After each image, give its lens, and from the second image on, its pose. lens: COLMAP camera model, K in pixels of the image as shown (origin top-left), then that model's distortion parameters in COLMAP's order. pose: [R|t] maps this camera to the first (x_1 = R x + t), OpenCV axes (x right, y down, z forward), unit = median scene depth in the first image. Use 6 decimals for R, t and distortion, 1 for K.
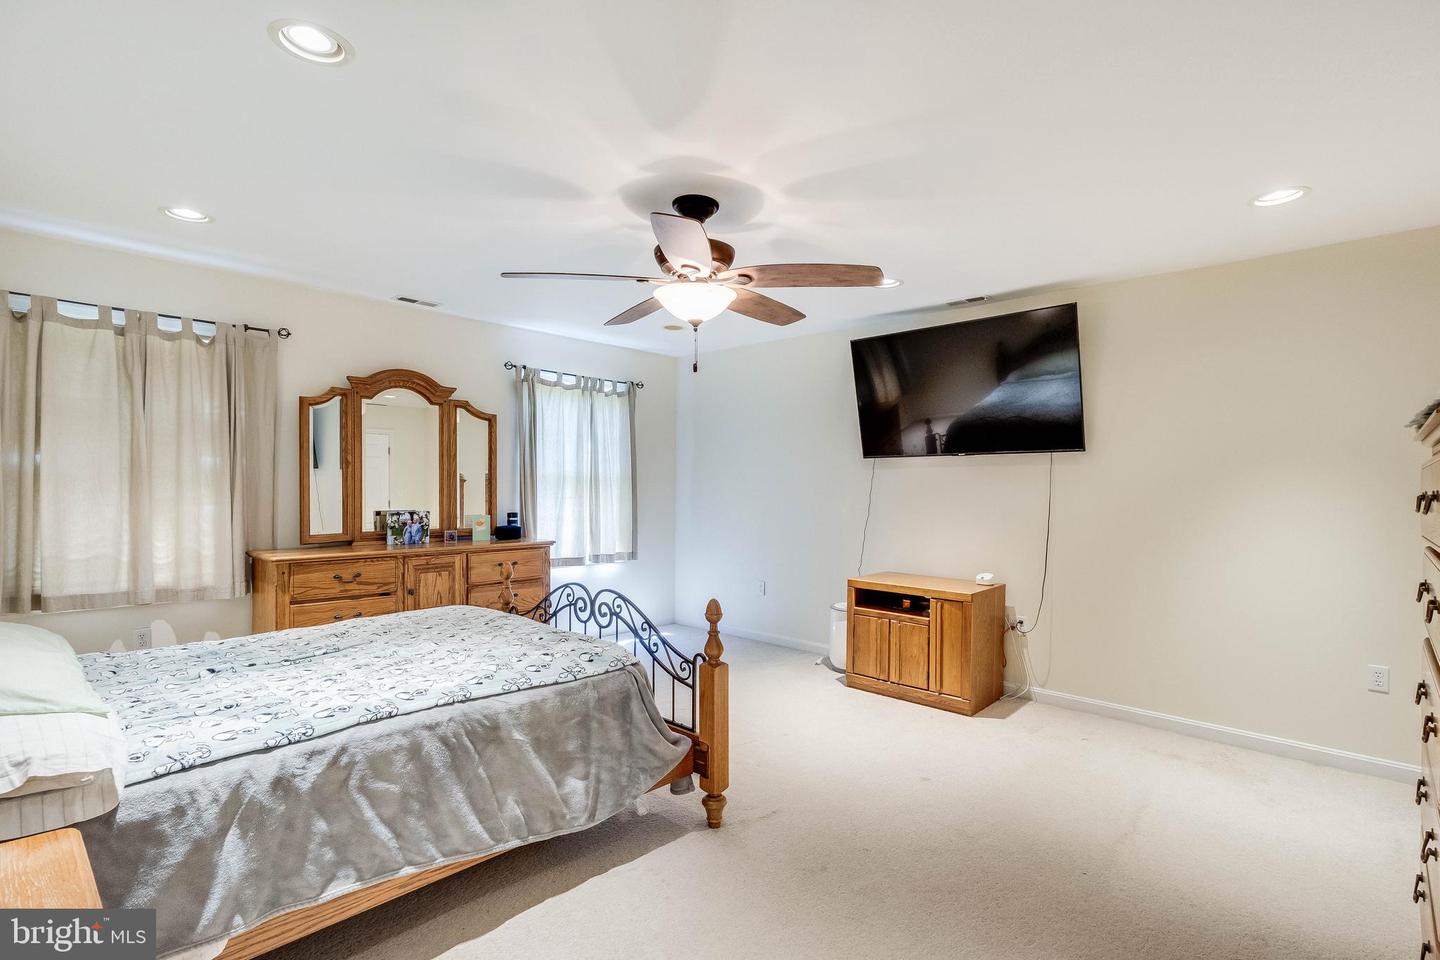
lens RADIAL K [[667.9, 0, 727.7], [0, 667.9, 488.8], [0, 0, 1]] dist [-0.000617, 0.000308]
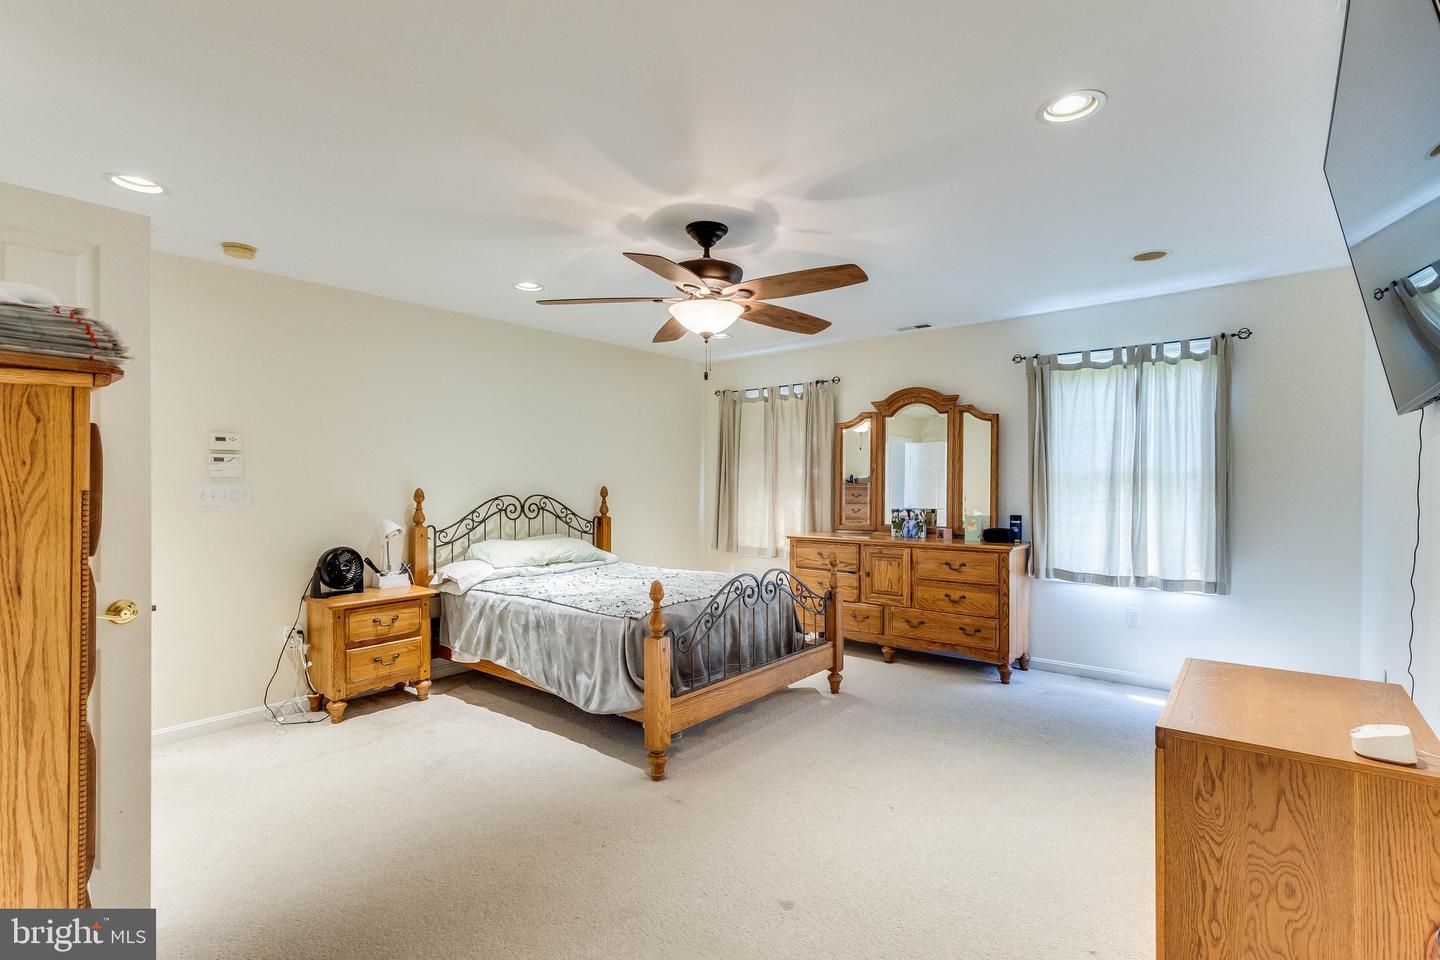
lens RADIAL K [[667.9, 0, 728.6], [0, 667.9, 485.8], [0, 0, 1]] dist [-0.000617, 0.000308]
pose [[0.090487, -0.010409, -0.995843, 0.651806], [-0.005255, 0.999926, -0.010929, 0.007673], [0.995884, 0.006222, 0.090426, 0.581480]]
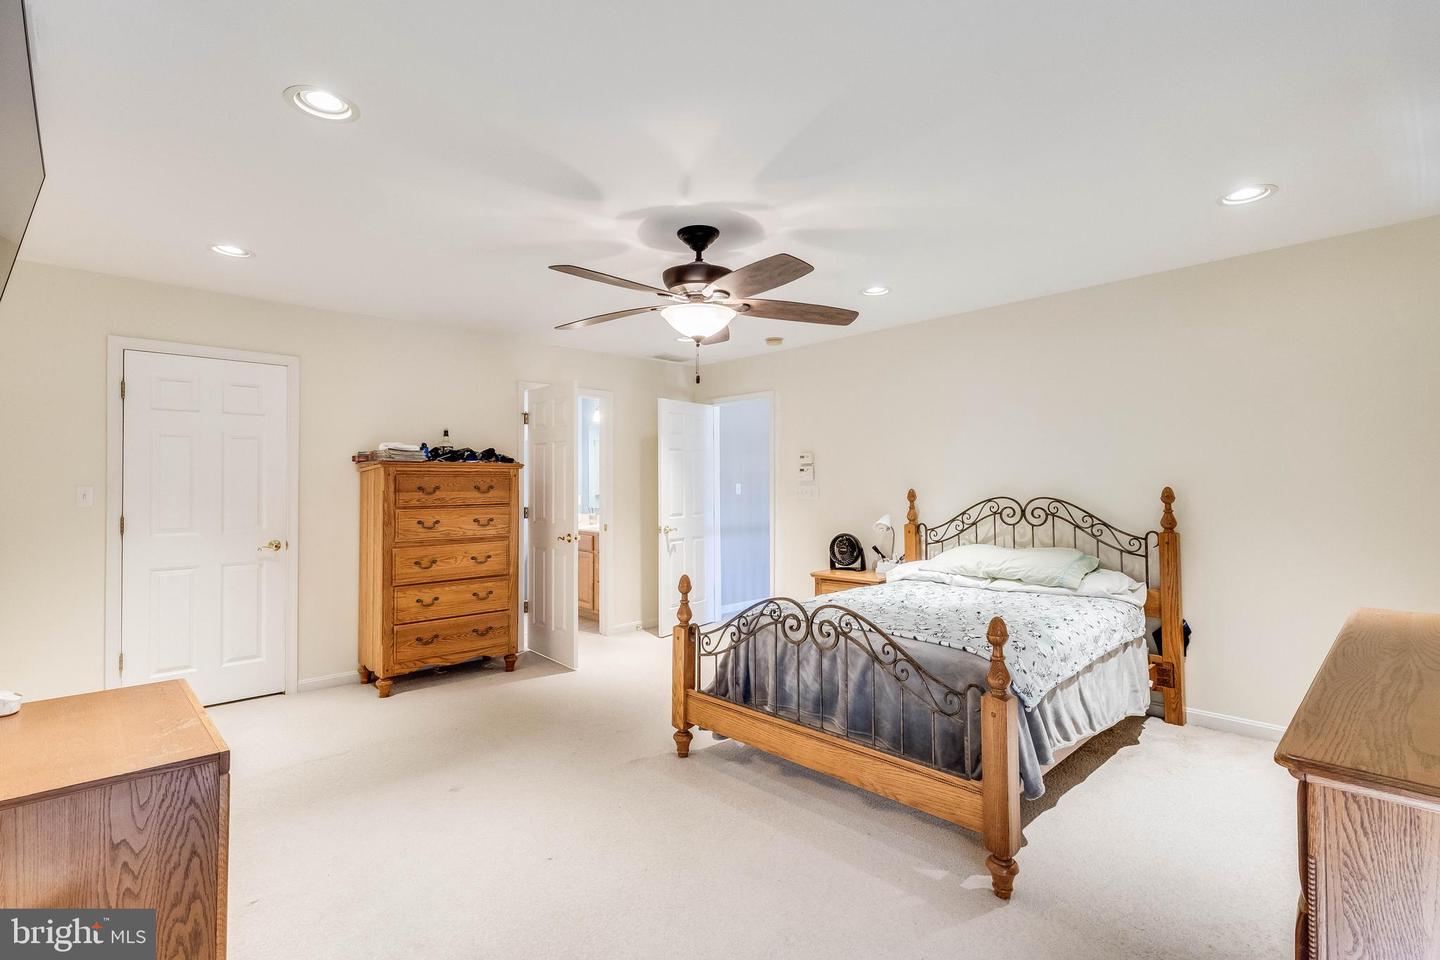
lens RADIAL K [[667.9, 0, 720.6], [0, 667.9, 470.1], [0, 0, 1]] dist [-0.000617, 0.000308]
pose [[-0.998920, -0.004429, 0.046259, -0.086269], [-0.005154, 0.999866, -0.015552, -0.008858], [-0.046184, -0.015773, -0.998808, 1.302409]]
